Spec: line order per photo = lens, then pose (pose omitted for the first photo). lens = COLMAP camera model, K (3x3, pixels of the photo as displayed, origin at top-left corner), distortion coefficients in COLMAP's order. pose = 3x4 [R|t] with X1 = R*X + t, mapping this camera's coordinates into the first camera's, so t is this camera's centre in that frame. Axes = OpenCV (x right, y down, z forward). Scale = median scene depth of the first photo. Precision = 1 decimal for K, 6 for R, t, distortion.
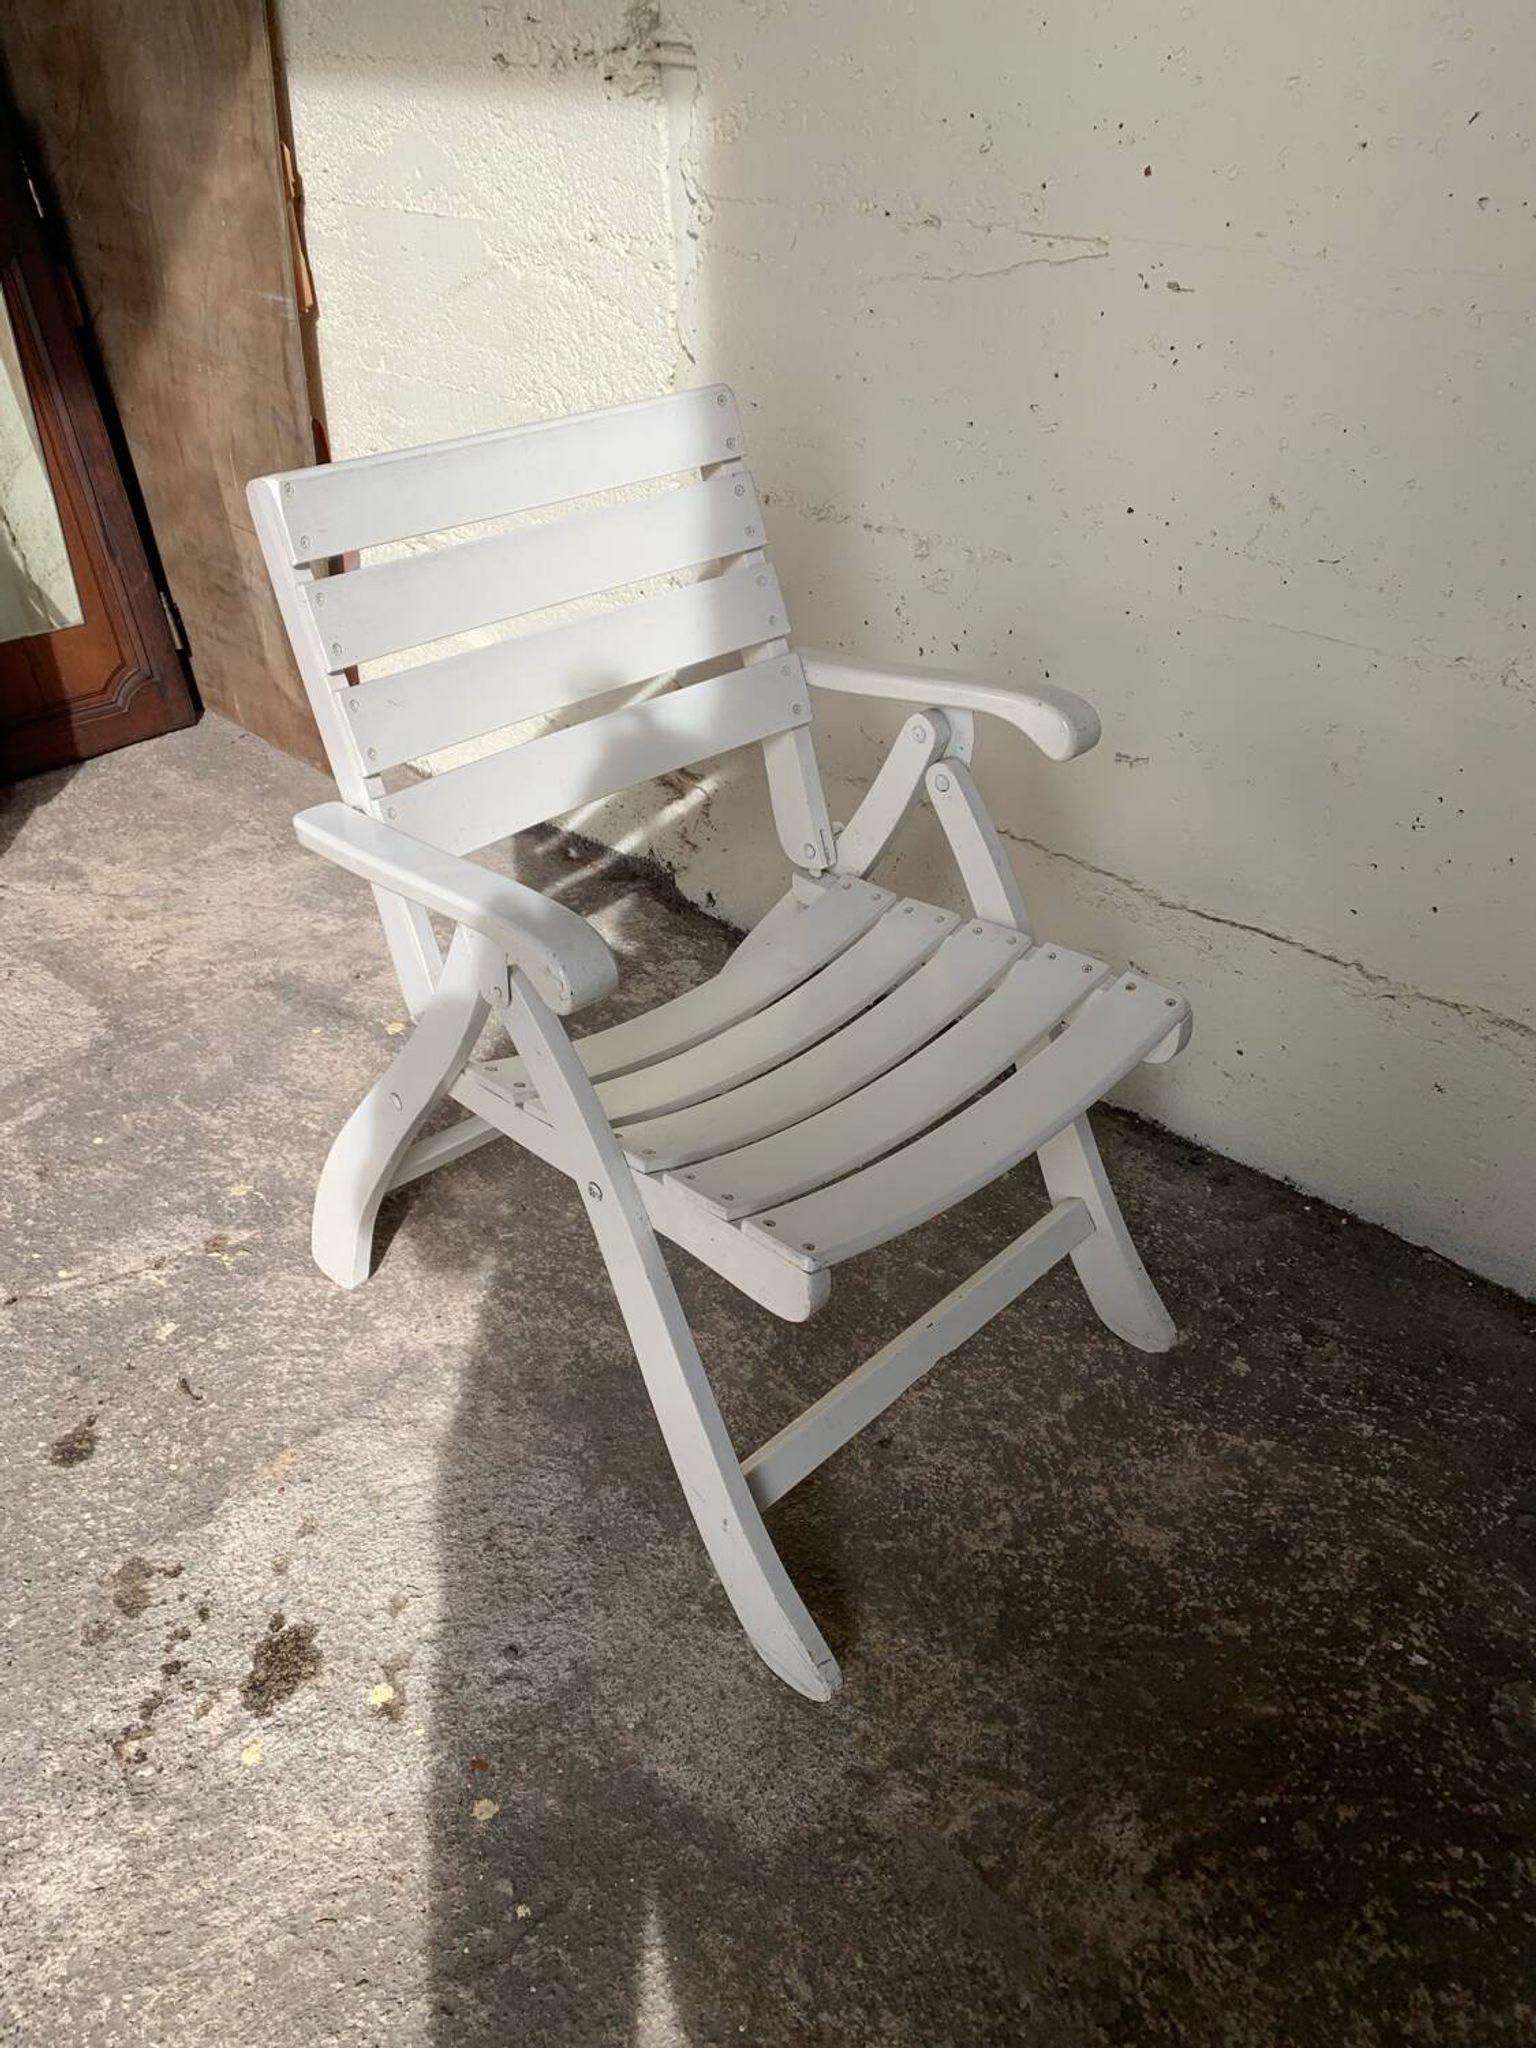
lens RADIAL K [[1569.2, 0, 772.4], [0, 1569.2, 997.6], [0, 0, 1]] dist [0.018187, -0.009916]
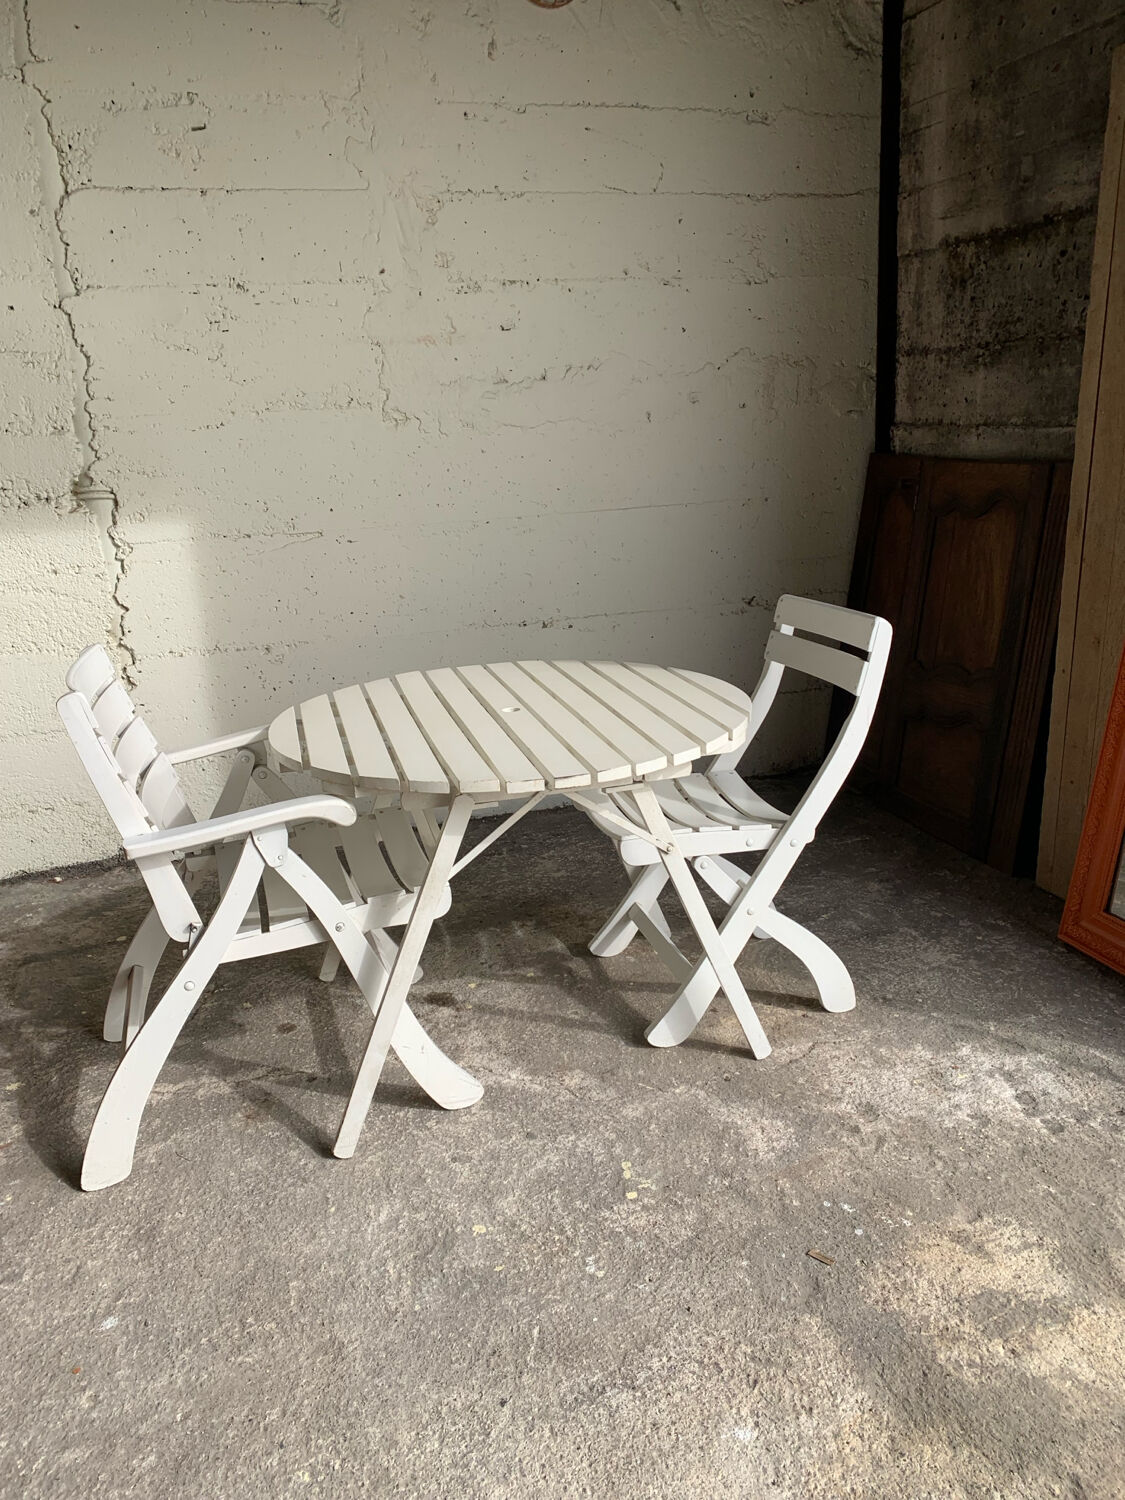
lens RADIAL K [[1149.3, 0, 548.1], [0, 1149.3, 716.9], [0, 0, 1]] dist [0.018187, -0.009916]
pose [[0.524304, -0.245669, 0.815324, -1.498226], [0.494606, 0.867263, -0.056743, 0.174913], [-0.693160, 0.433014, 0.576218, -0.435996]]
